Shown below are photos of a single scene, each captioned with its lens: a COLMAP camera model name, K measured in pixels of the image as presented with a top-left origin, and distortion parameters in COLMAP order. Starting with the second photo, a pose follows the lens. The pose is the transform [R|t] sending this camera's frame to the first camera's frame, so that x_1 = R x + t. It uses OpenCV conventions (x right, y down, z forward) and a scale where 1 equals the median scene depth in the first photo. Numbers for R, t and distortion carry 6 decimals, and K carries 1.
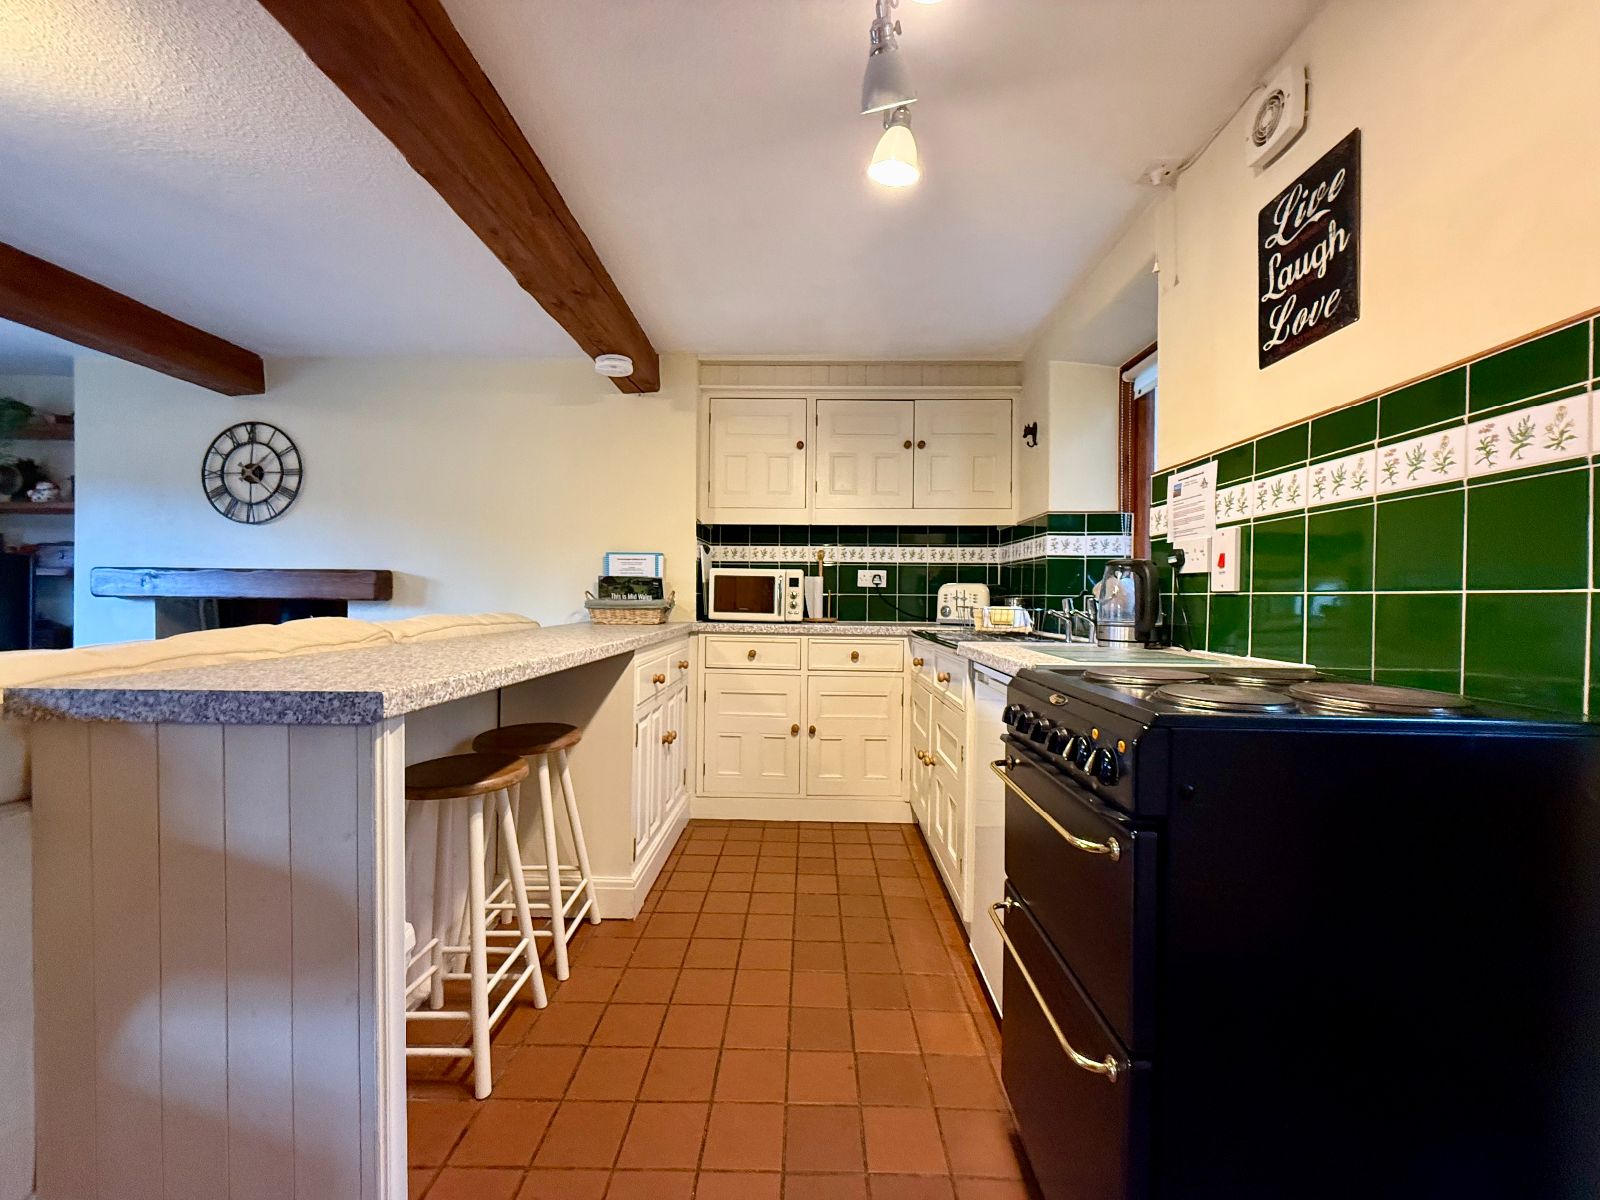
lens RADIAL K [[639.5, 0, 799.8], [0, 639.5, 596.2], [0, 0, 1]] dist [-0.003391, 0.000843]
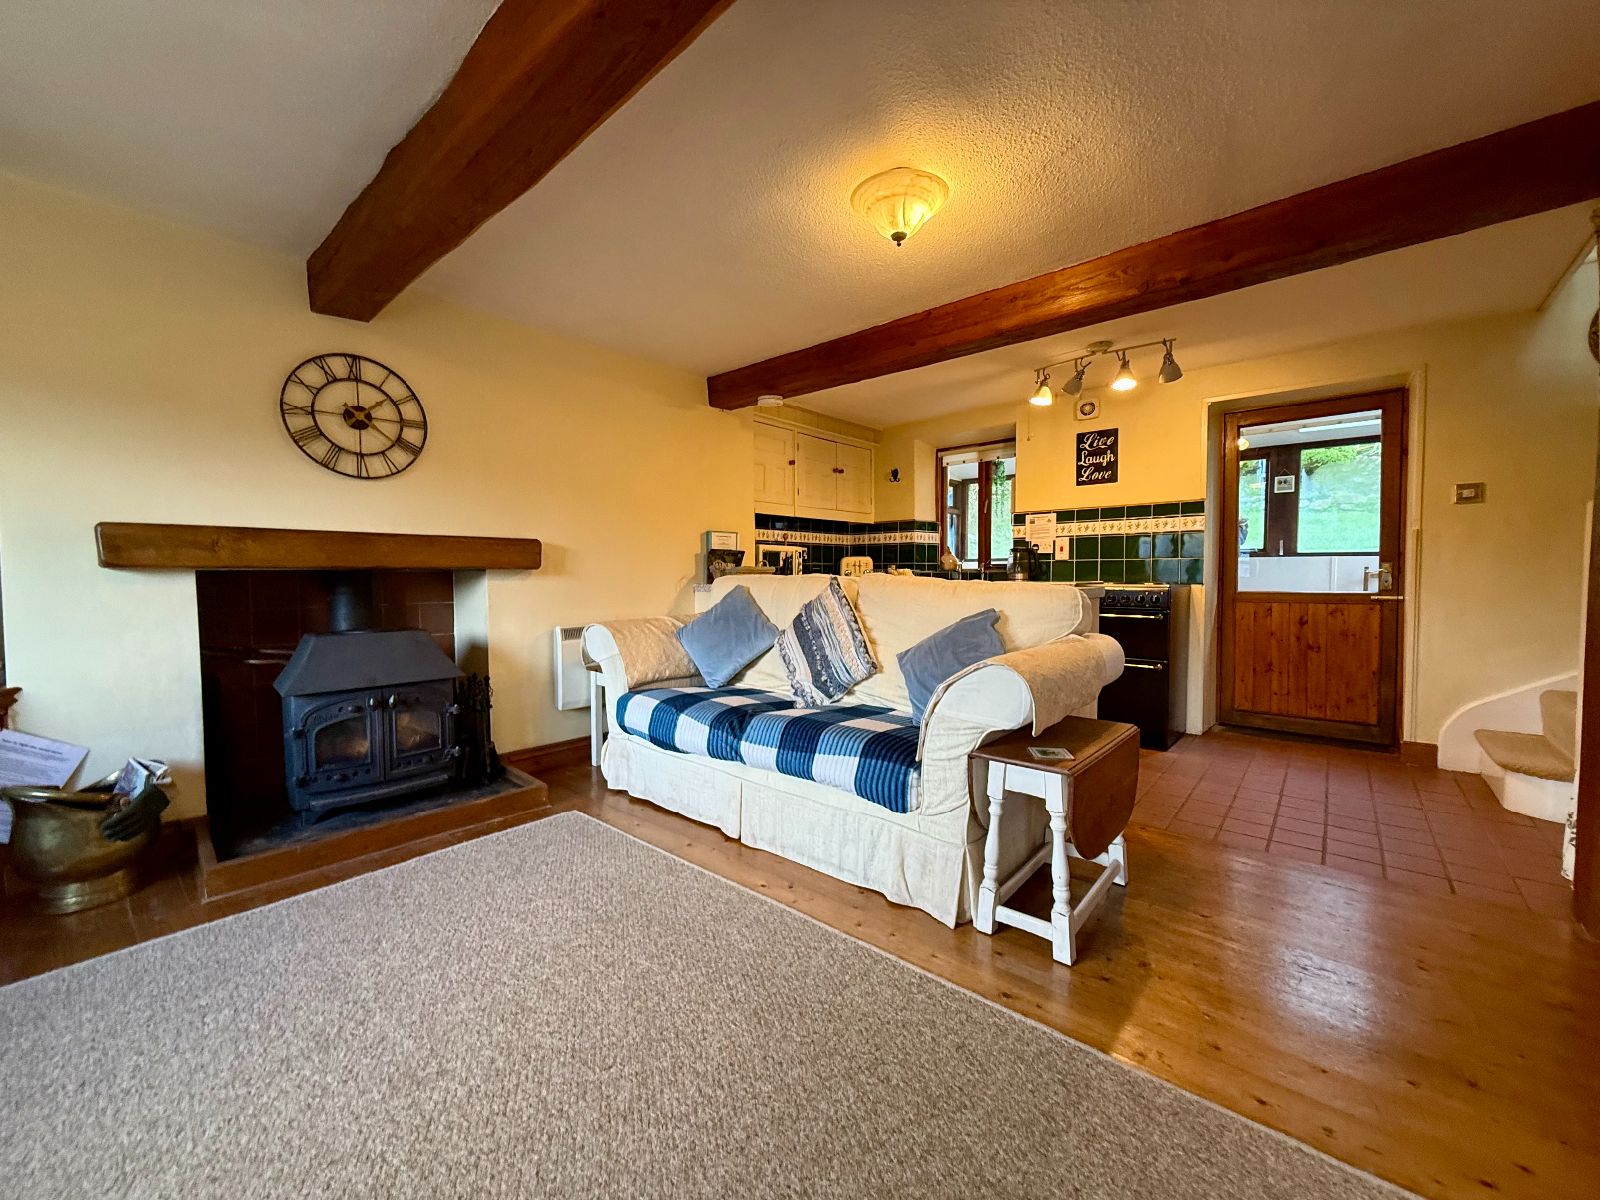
lens RADIAL K [[639.5, 0, 810.5], [0, 639.5, 600.5], [0, 0, 1]] dist [-0.003391, 0.000843]
pose [[0.640564, -0.044747, 0.766600, -1.218074], [0.010748, 0.998725, 0.049316, 0.012117], [-0.767830, -0.023350, 0.640229, 0.006393]]
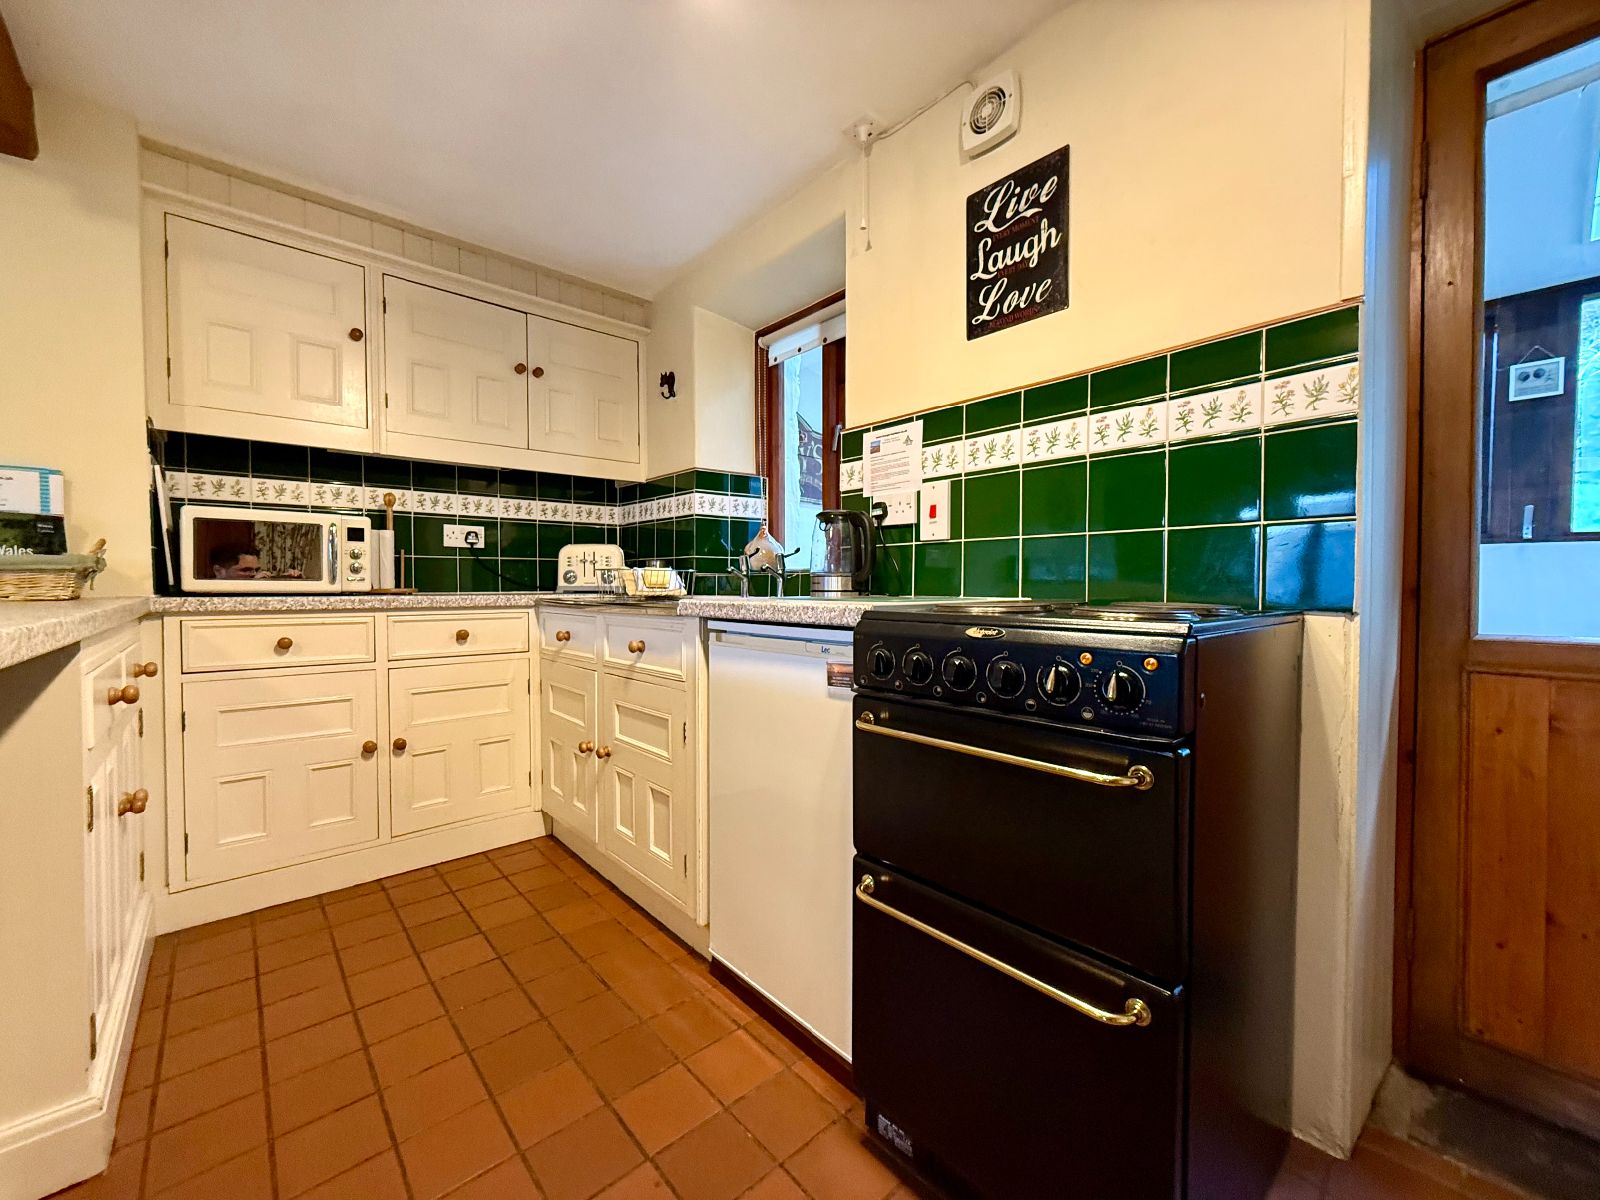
lens RADIAL K [[639.5, 0, 811.2], [0, 639.5, 597.2], [0, 0, 1]] dist [-0.003391, 0.000843]
pose [[0.727404, -0.027510, 0.685658, -0.130511], [0.008473, 0.999480, 0.031113, 0.029194], [-0.686157, -0.016822, 0.727259, 0.181655]]
